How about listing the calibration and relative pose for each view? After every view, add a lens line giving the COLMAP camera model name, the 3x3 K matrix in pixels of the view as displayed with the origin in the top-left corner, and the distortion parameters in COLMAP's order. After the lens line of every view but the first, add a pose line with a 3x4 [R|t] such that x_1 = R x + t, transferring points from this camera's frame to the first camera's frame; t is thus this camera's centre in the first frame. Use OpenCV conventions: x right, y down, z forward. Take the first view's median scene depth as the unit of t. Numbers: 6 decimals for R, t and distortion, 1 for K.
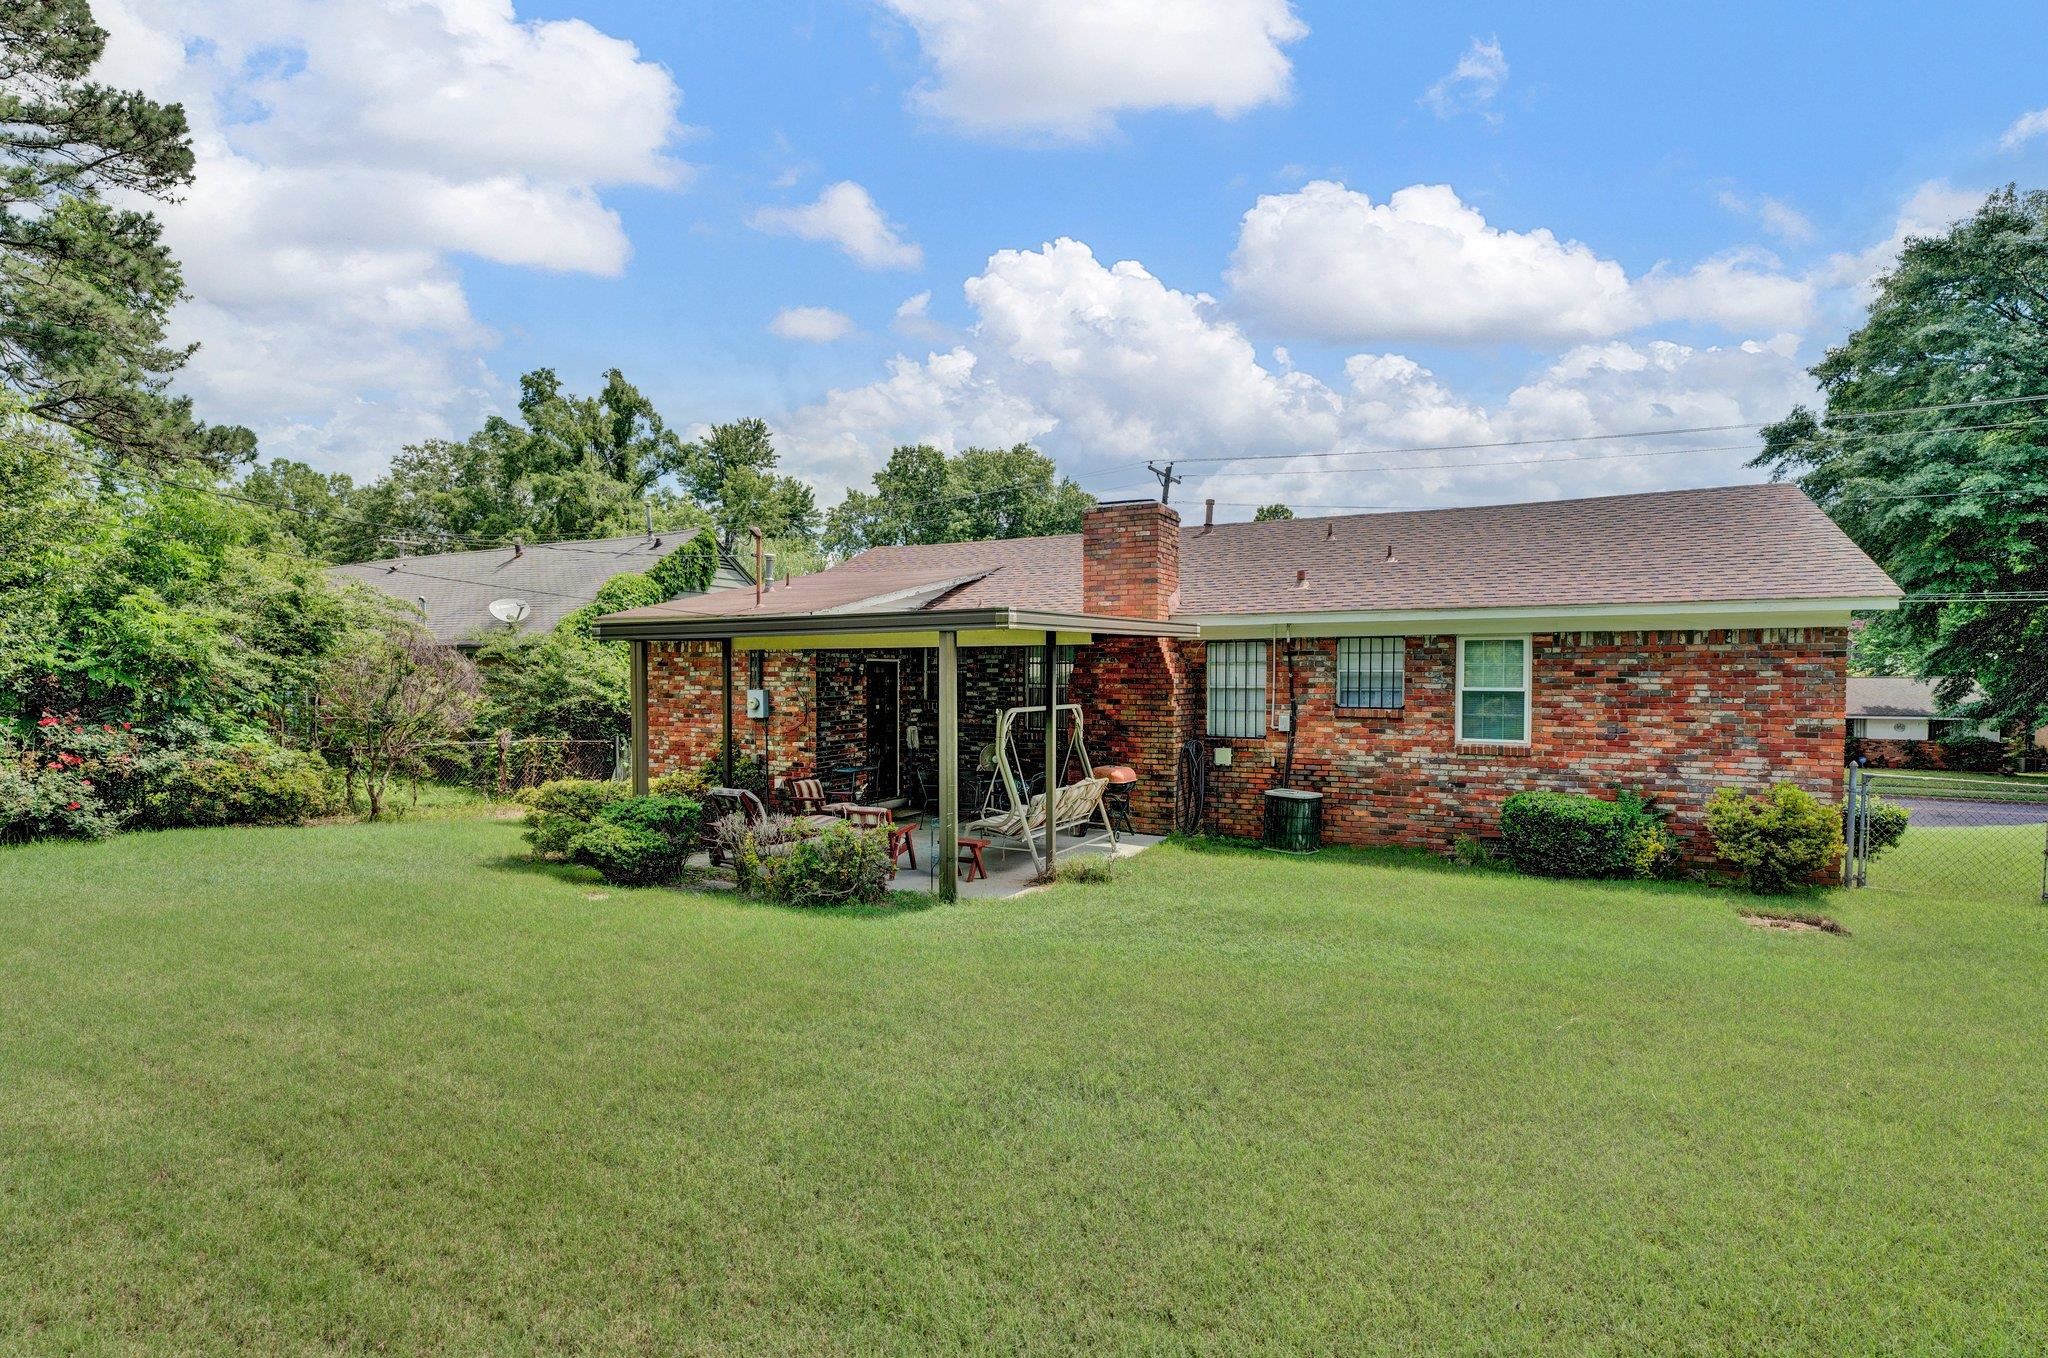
lens RADIAL K [[944.9, 0, 1010.4], [0, 944.9, 689.5], [0, 0, 1]] dist [-0.001353, -0.000245]
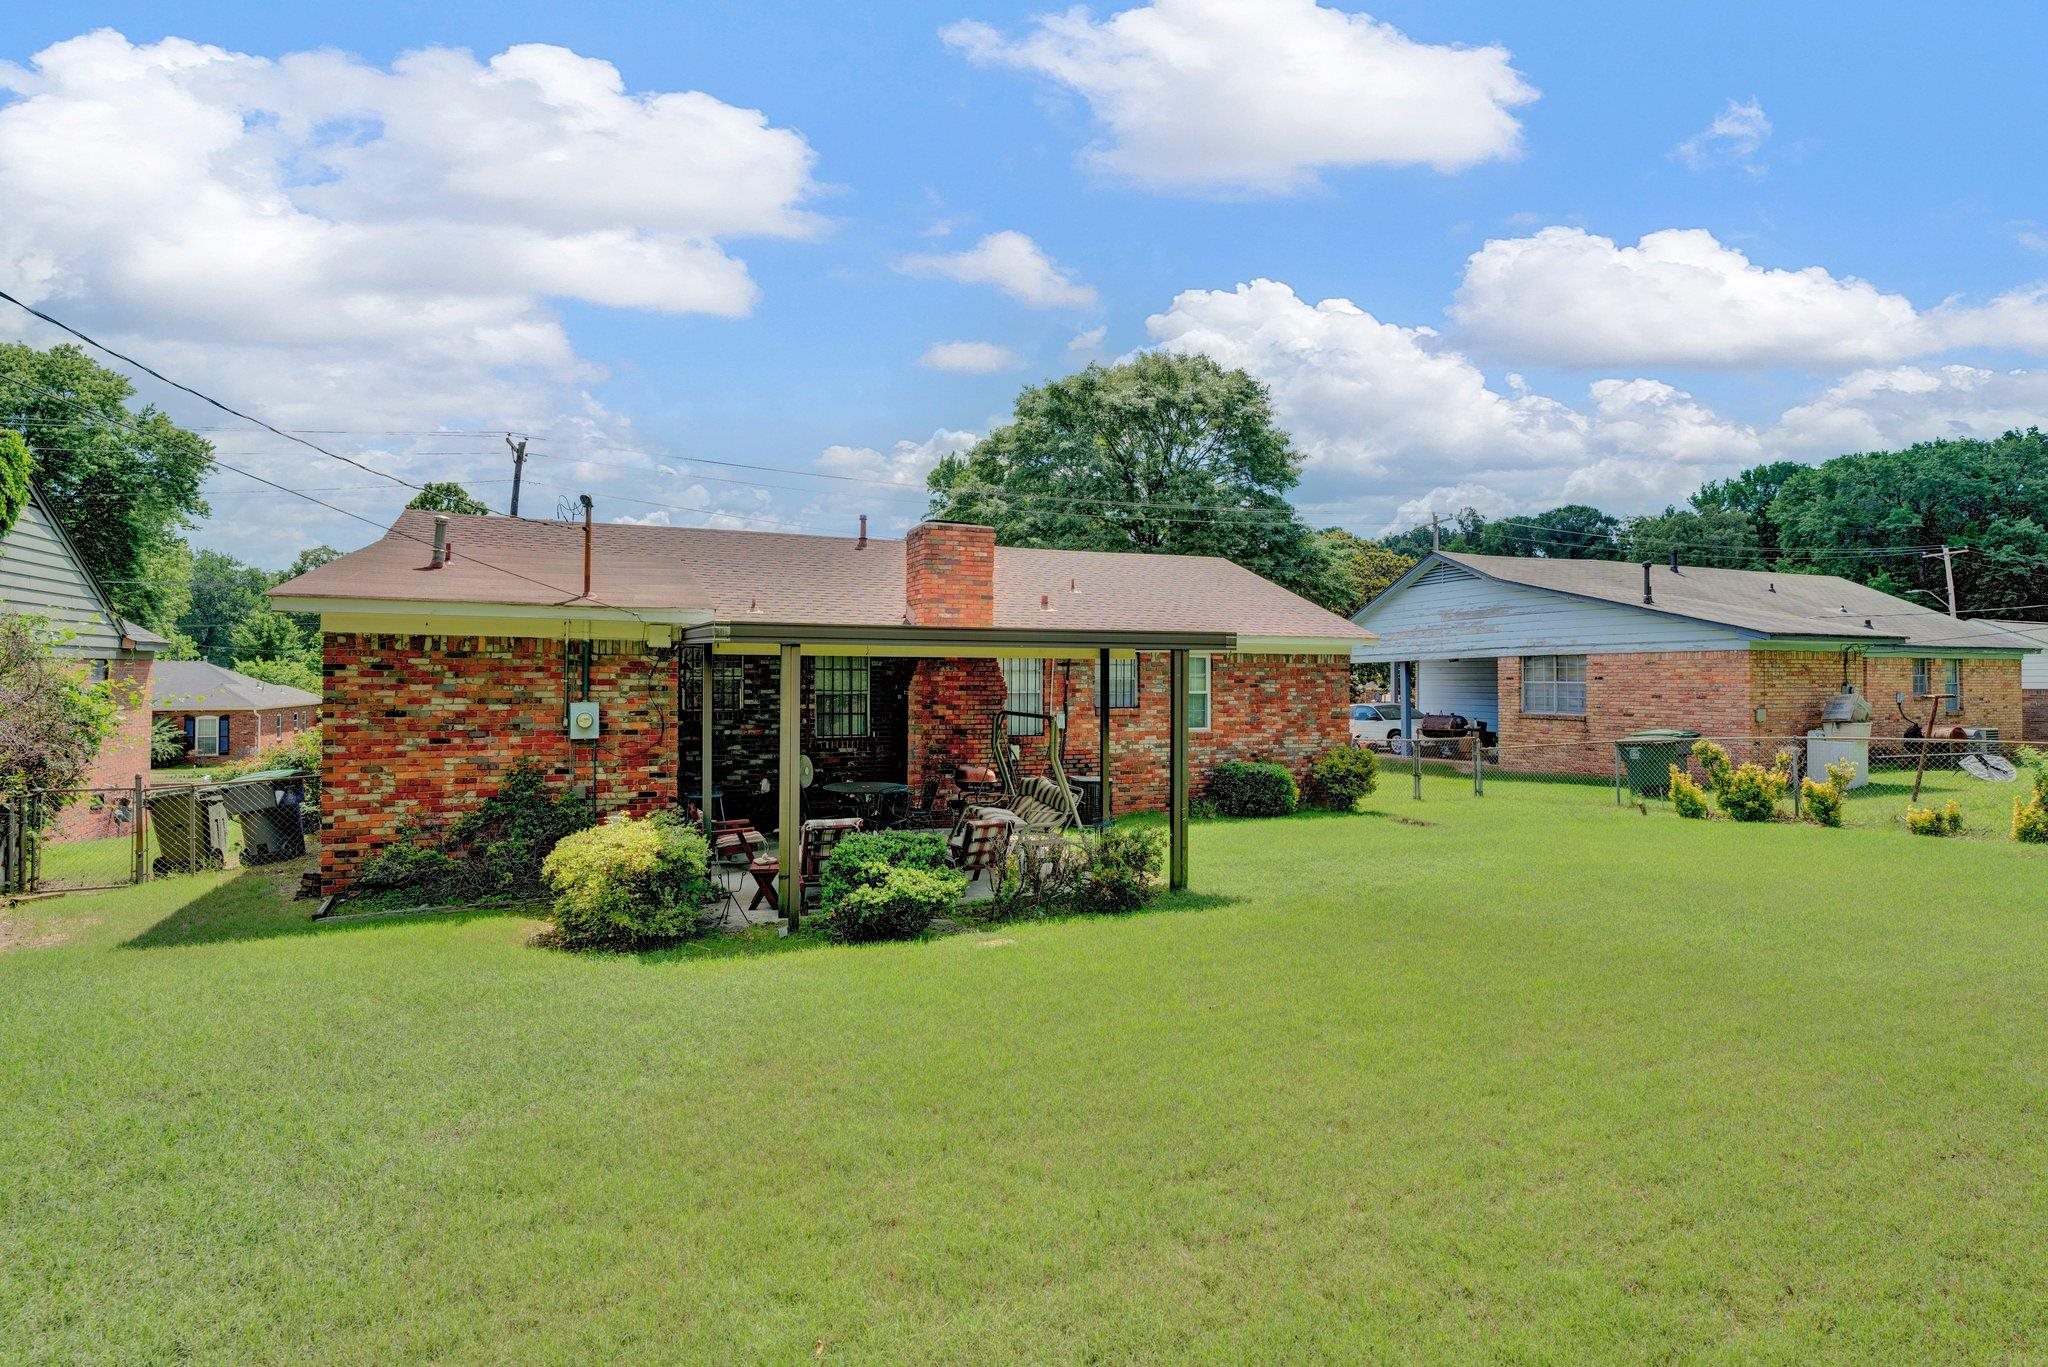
lens RADIAL K [[944.9, 0, 1014.8], [0, 944.9, 677.1], [0, 0, 1]] dist [-0.001353, -0.000245]
pose [[0.665233, 0.001185, 0.746635, -0.656547], [0.008312, 0.999925, -0.008992, -0.011493], [-0.746589, 0.012188, 0.665173, 0.238223]]
